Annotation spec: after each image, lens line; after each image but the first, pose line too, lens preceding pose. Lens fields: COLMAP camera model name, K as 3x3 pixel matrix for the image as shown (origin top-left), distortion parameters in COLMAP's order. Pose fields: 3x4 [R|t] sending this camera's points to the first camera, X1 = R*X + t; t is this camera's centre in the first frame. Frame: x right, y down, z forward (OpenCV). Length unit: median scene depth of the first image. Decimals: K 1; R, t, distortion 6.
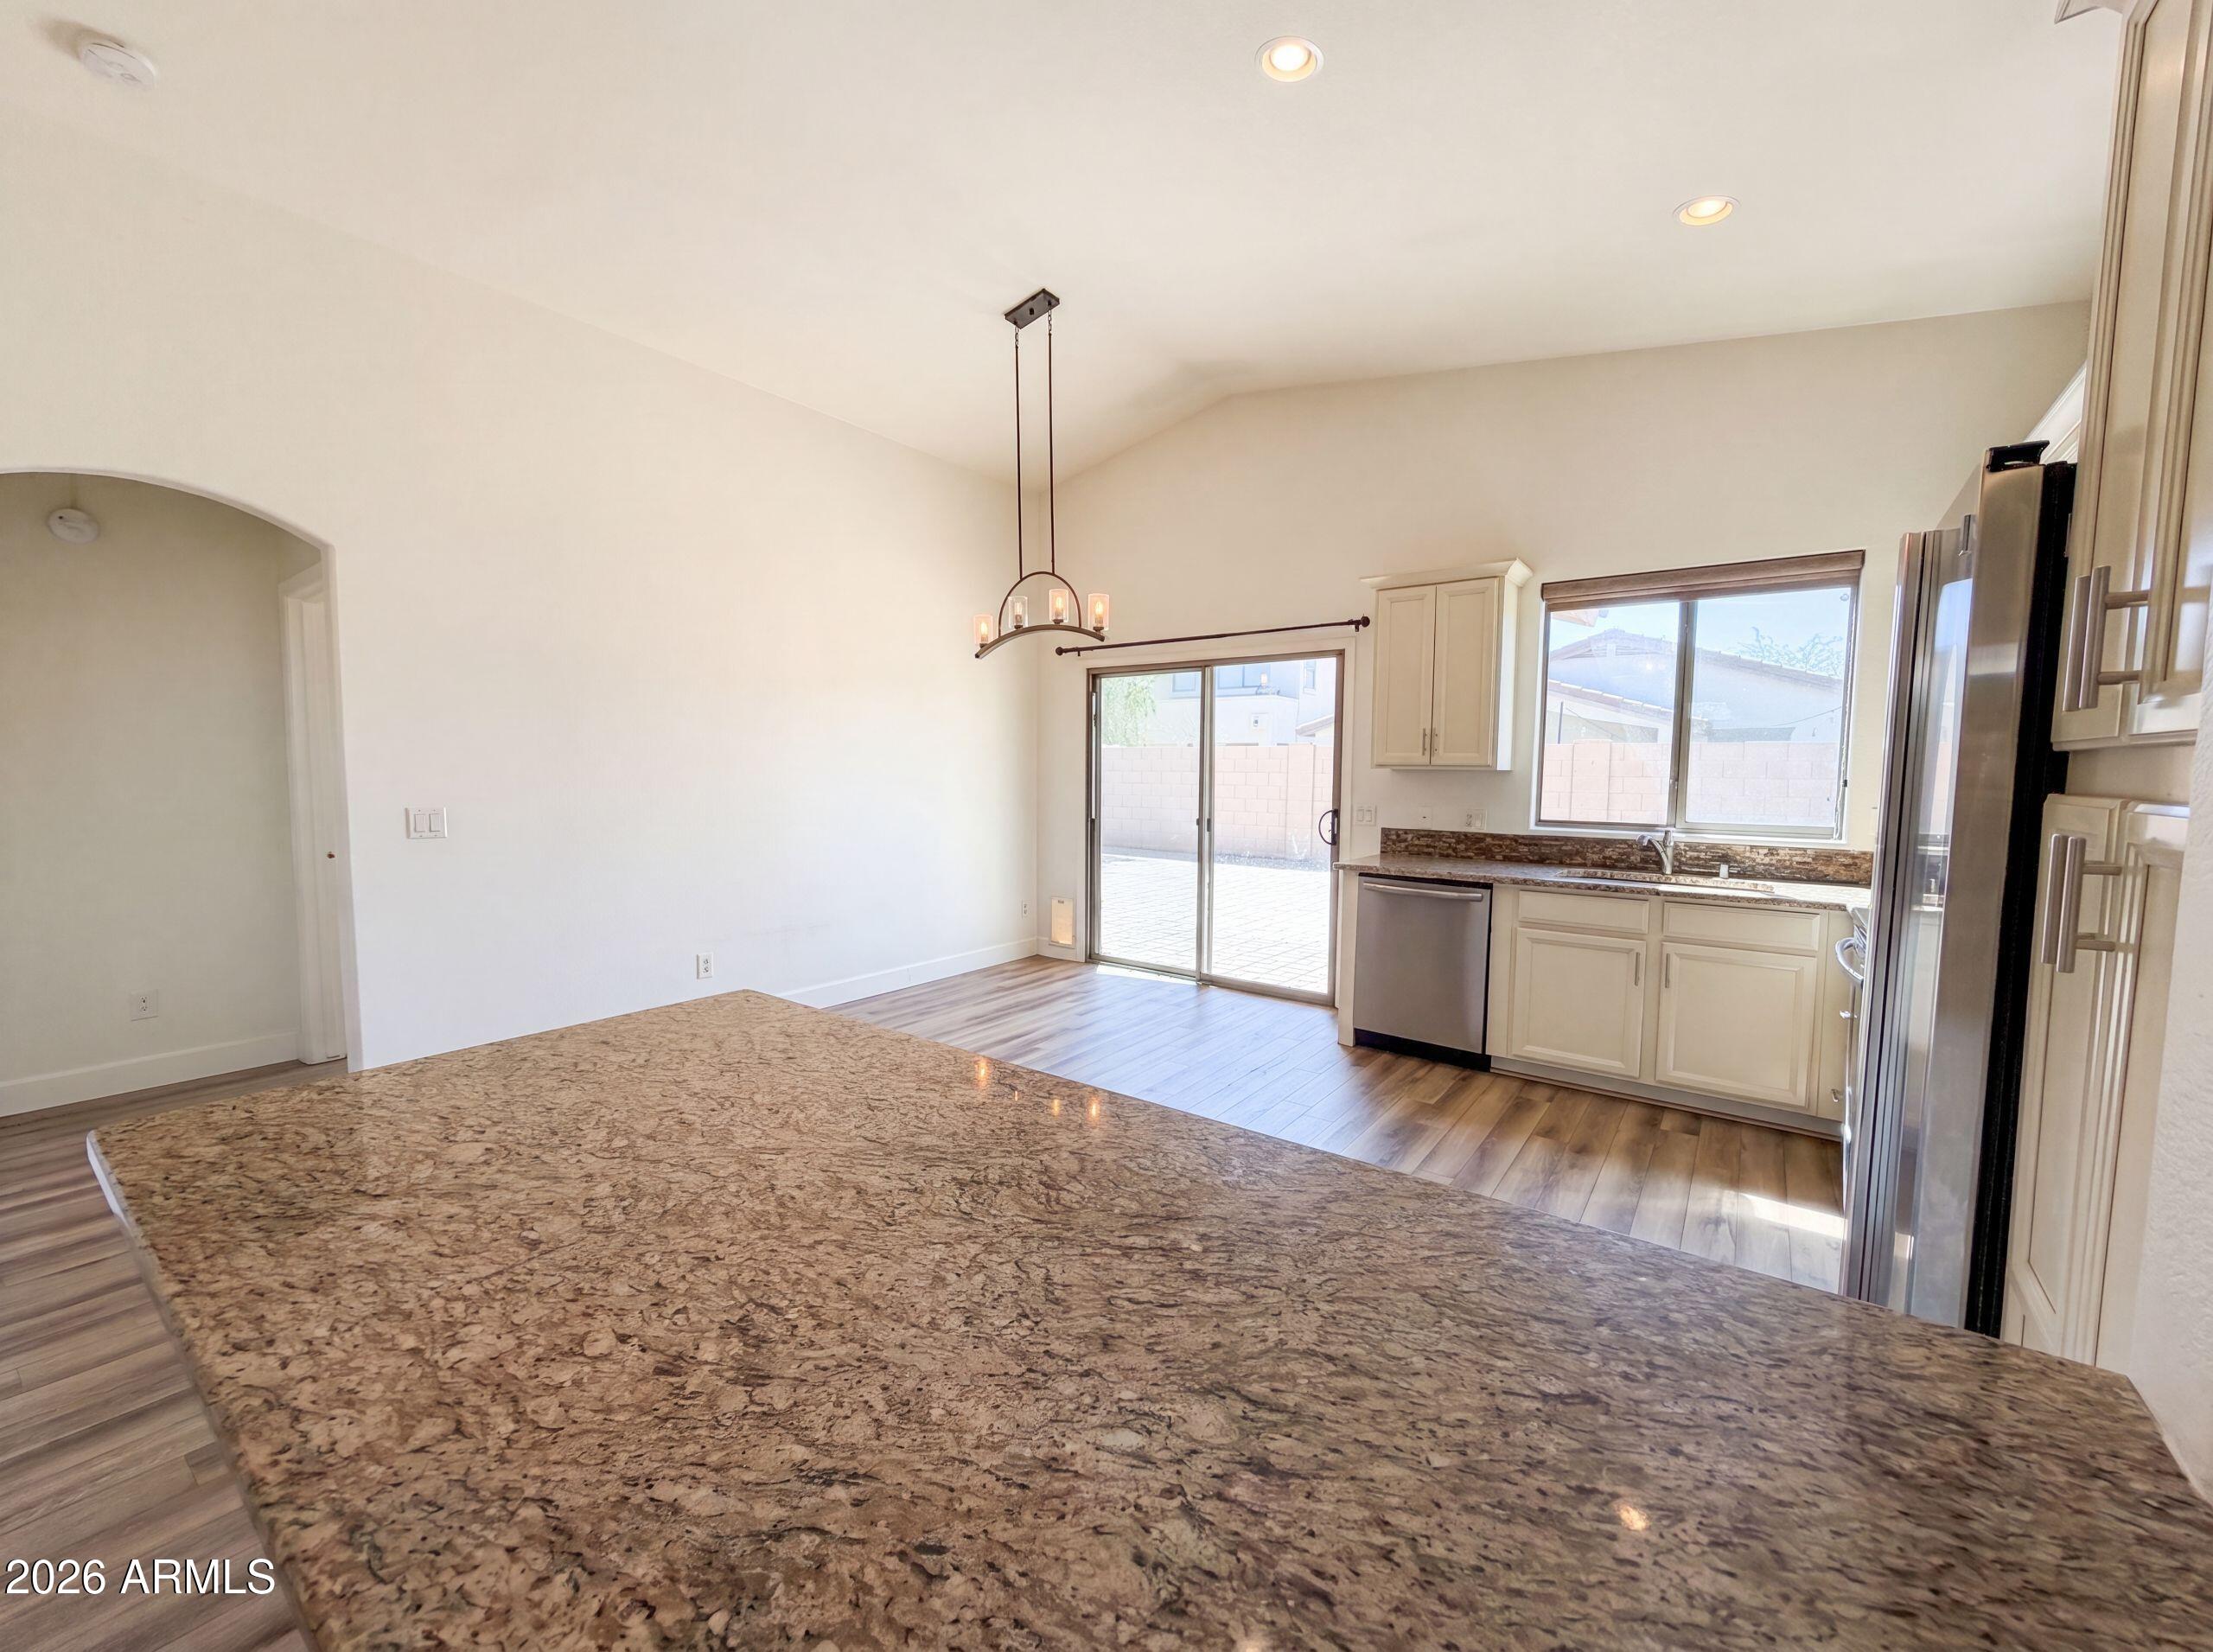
lens RADIAL K [[885.4, 0, 1094.8], [0, 885.4, 834.9], [0, 0, 1]] dist [0.000067, 0.000605]
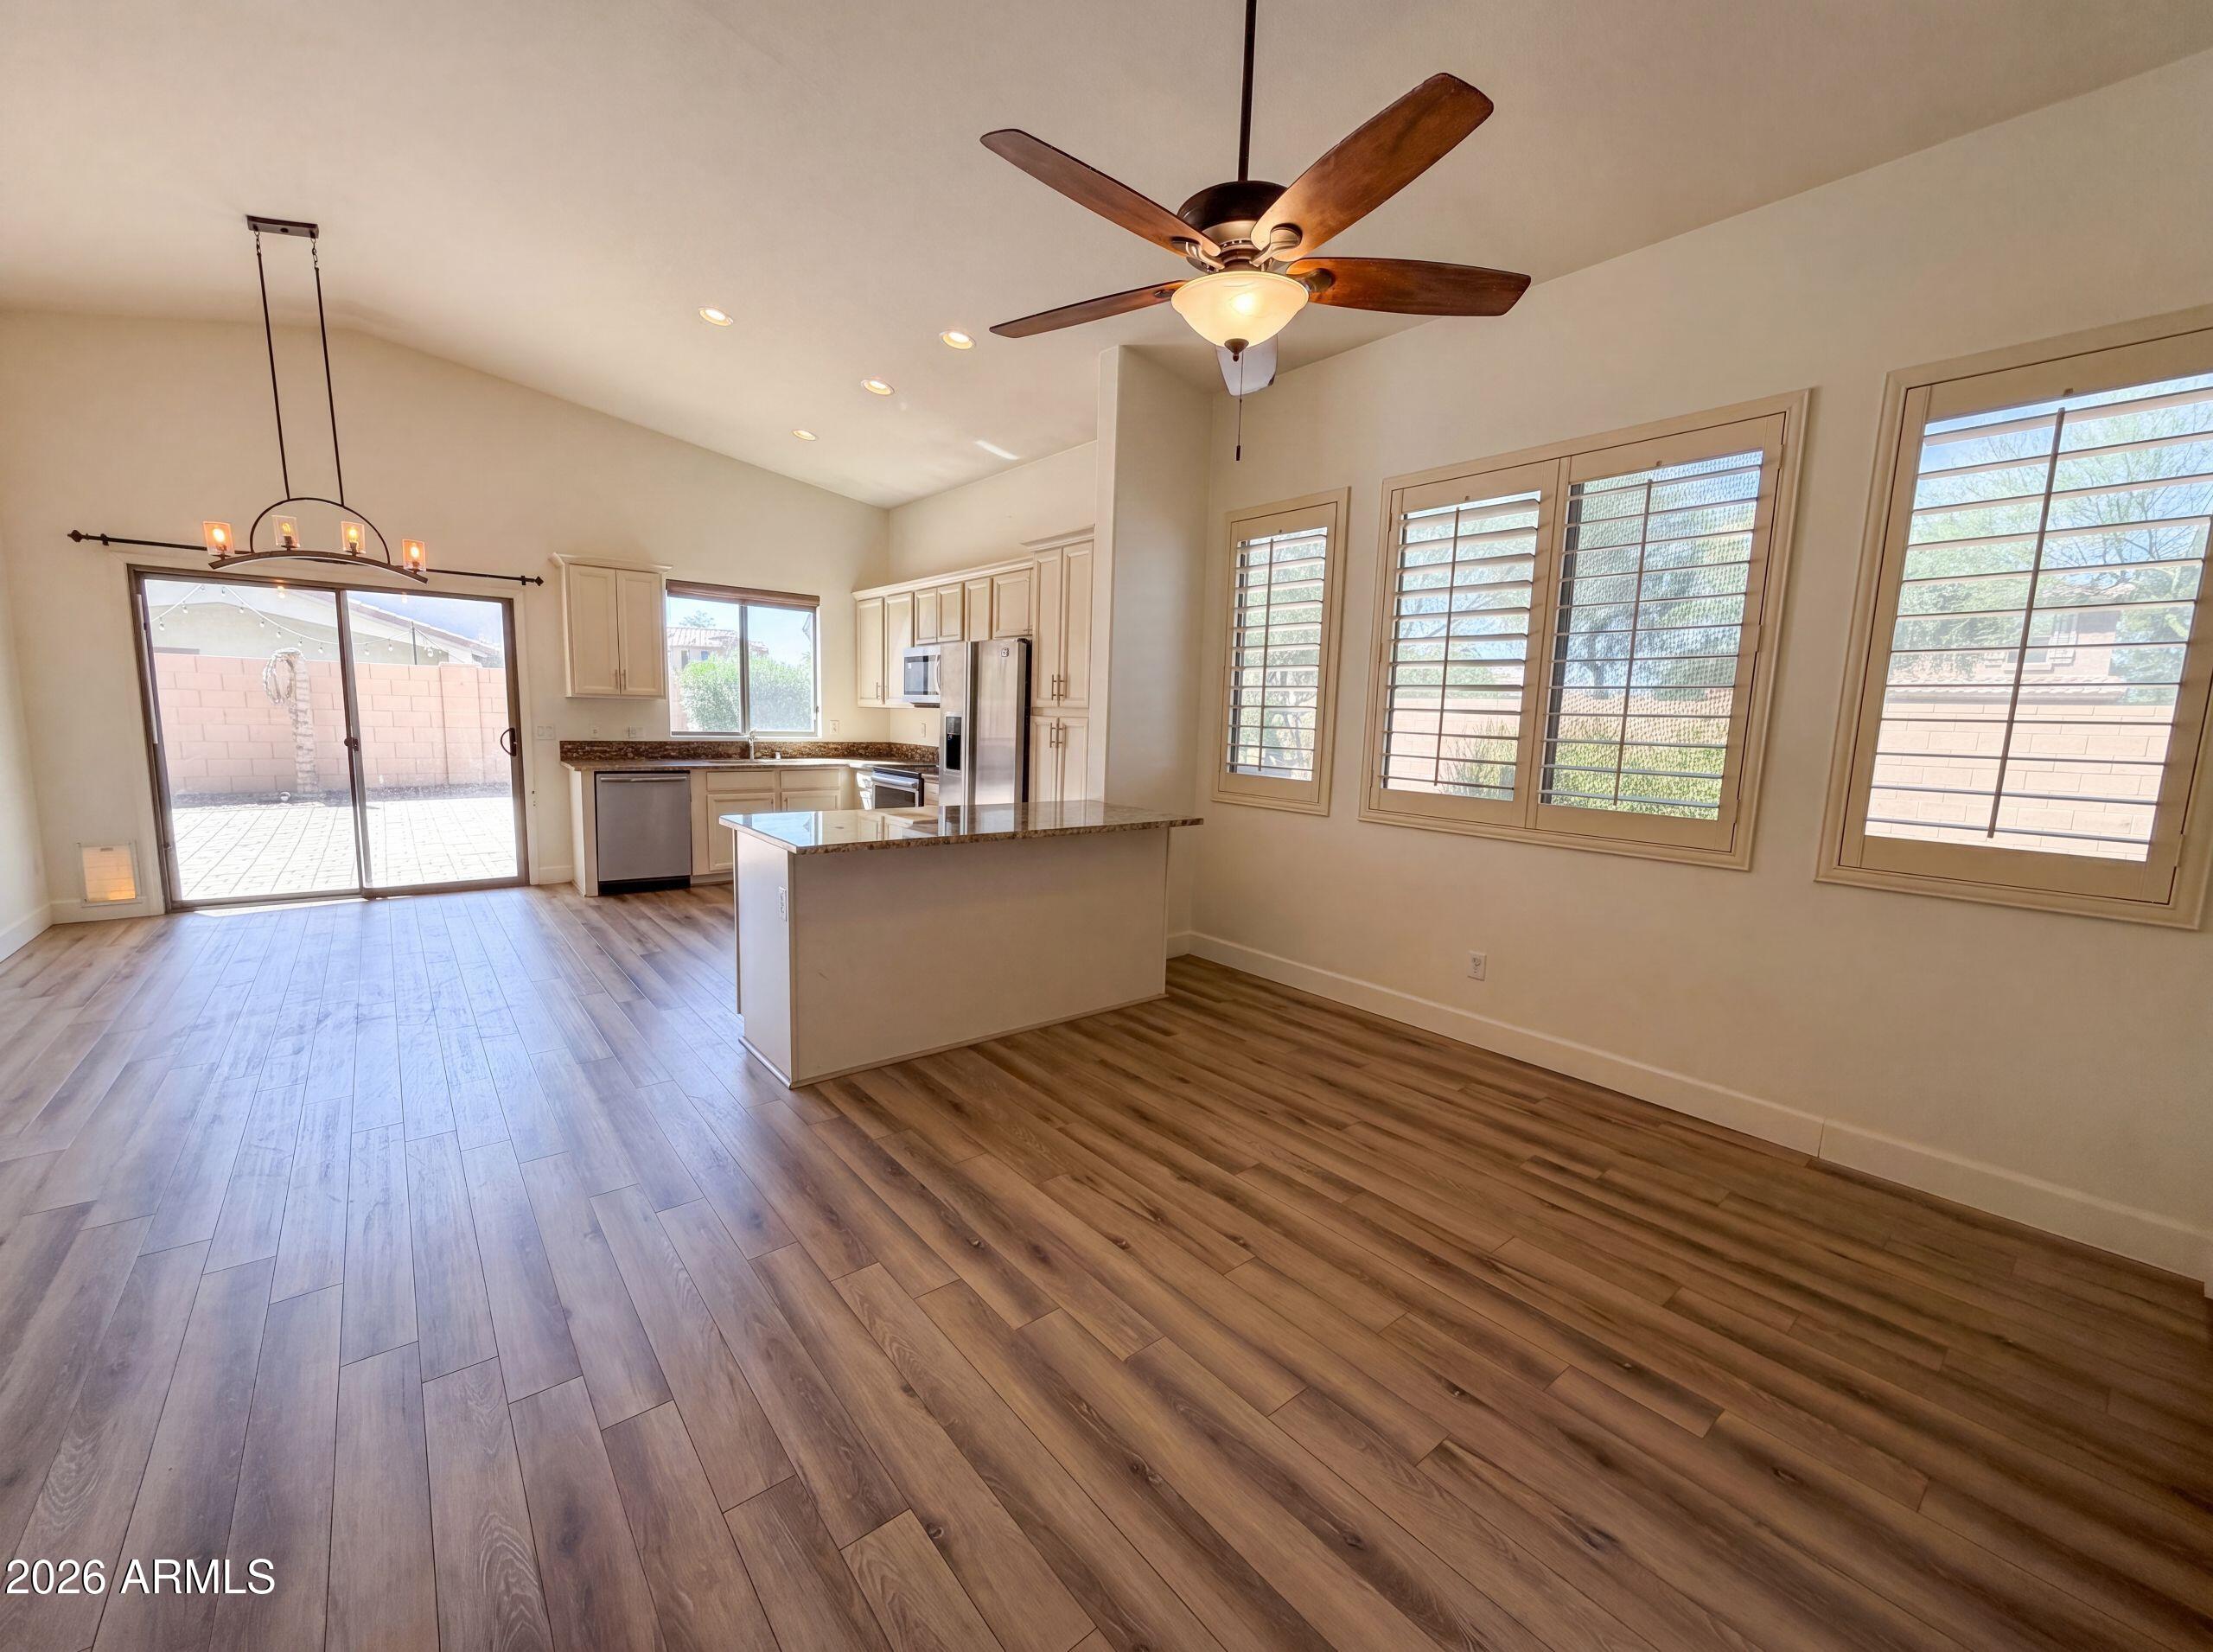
lens RADIAL K [[885.4, 0, 1096.7], [0, 885.4, 821.0], [0, 0, 1]] dist [0.000067, 0.000605]
pose [[0.237567, -0.121734, 0.963713, -0.830765], [0.044697, 0.992435, 0.114344, -0.003777], [-0.970342, 0.015911, 0.241211, -0.105661]]
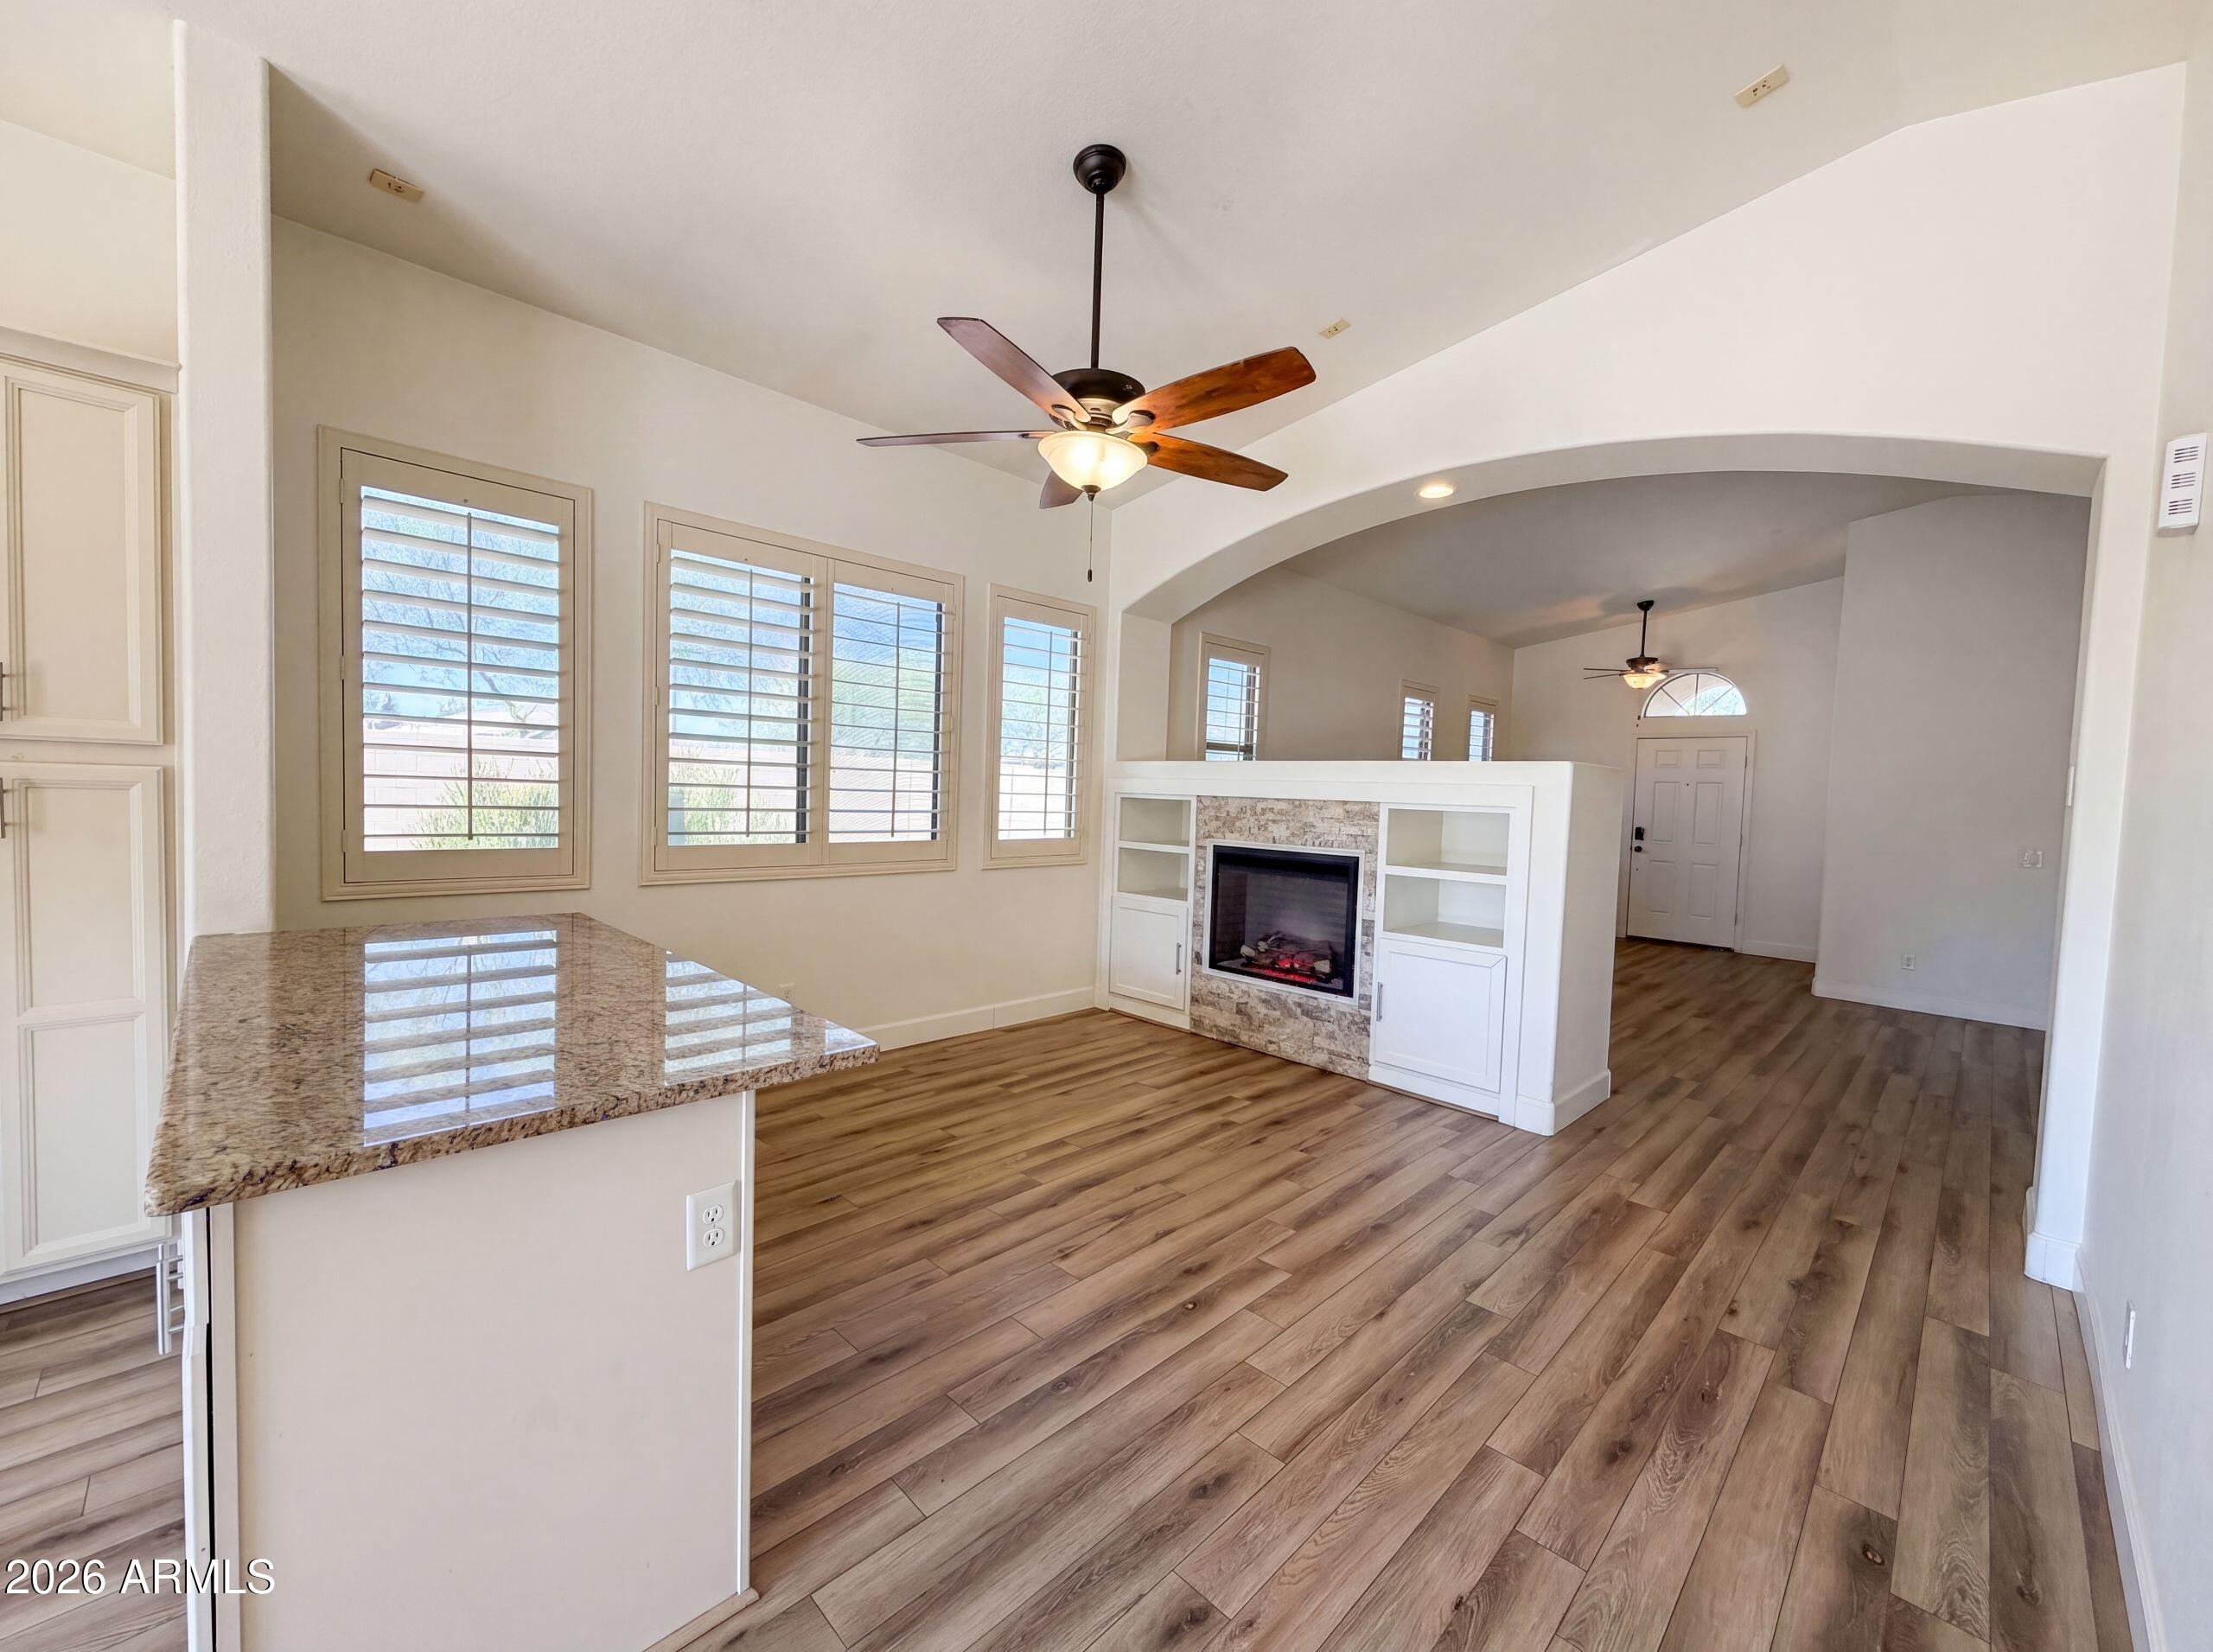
lens RADIAL K [[885.4, 0, 1112.5], [0, 885.4, 827.4], [0, 0, 1]] dist [0.000067, 0.000605]
pose [[-0.990642, -0.053351, 0.125627, -0.397862], [-0.038154, 0.991990, 0.120413, -0.050930], [-0.131045, 0.114493, -0.984743, 0.569708]]
